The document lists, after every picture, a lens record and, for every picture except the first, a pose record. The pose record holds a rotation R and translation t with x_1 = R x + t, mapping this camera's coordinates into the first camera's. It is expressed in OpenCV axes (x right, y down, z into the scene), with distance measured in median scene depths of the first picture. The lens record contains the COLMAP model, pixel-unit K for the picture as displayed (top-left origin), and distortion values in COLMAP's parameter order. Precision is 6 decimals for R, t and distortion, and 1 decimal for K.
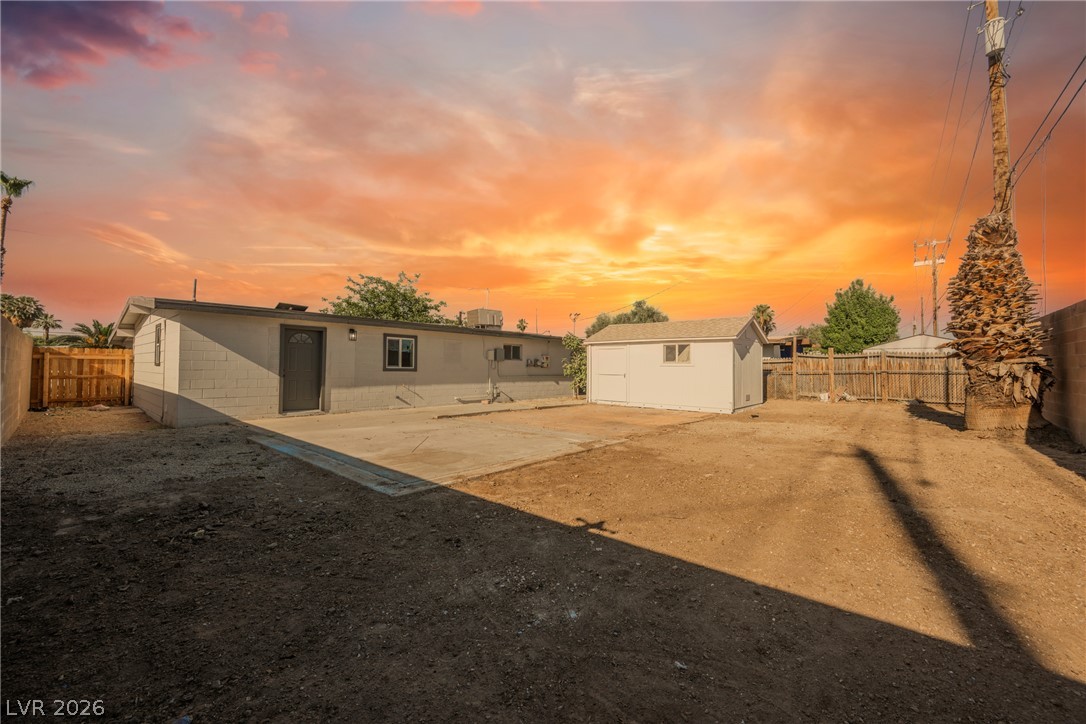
lens RADIAL K [[425.5, 0, 540.6], [0, 425.5, 360.7], [0, 0, 1]] dist [0.002156, 0.000012]
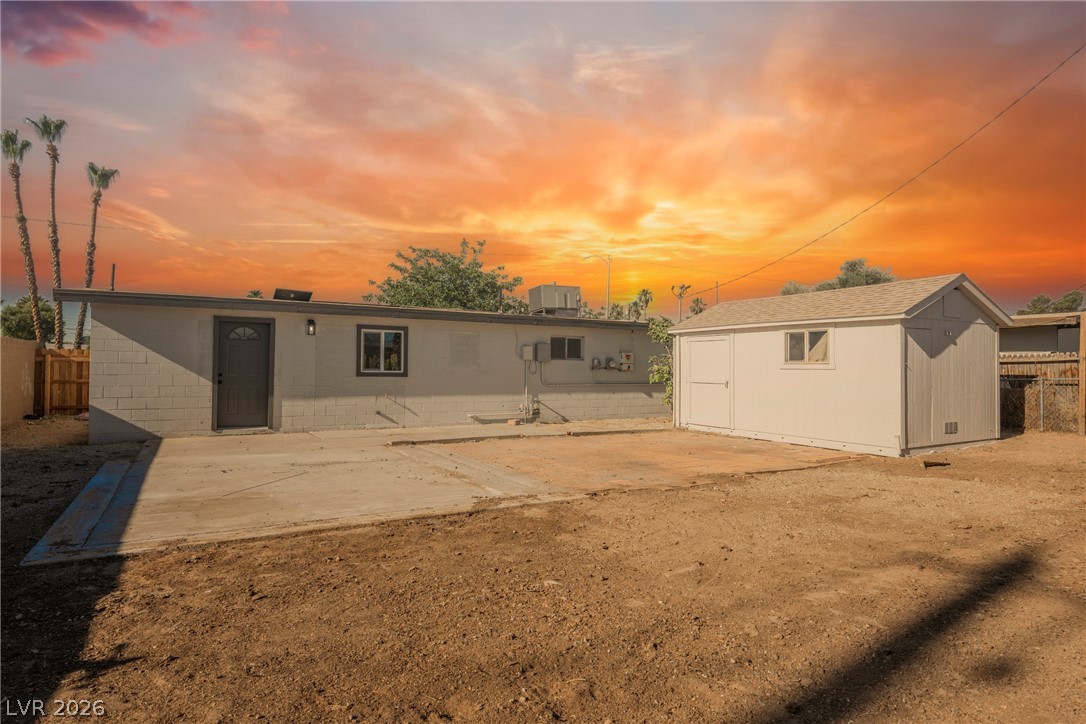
lens RADIAL K [[601.6, 0, 544.6], [0, 601.6, 361.5], [0, 0, 1]] dist [-0.001295, -0.000297]
pose [[0.947987, -0.004744, -0.318273, 0.238880], [0.005379, 0.999985, 0.001117, -0.000275], [0.318262, -0.002770, 0.947999, 0.116844]]
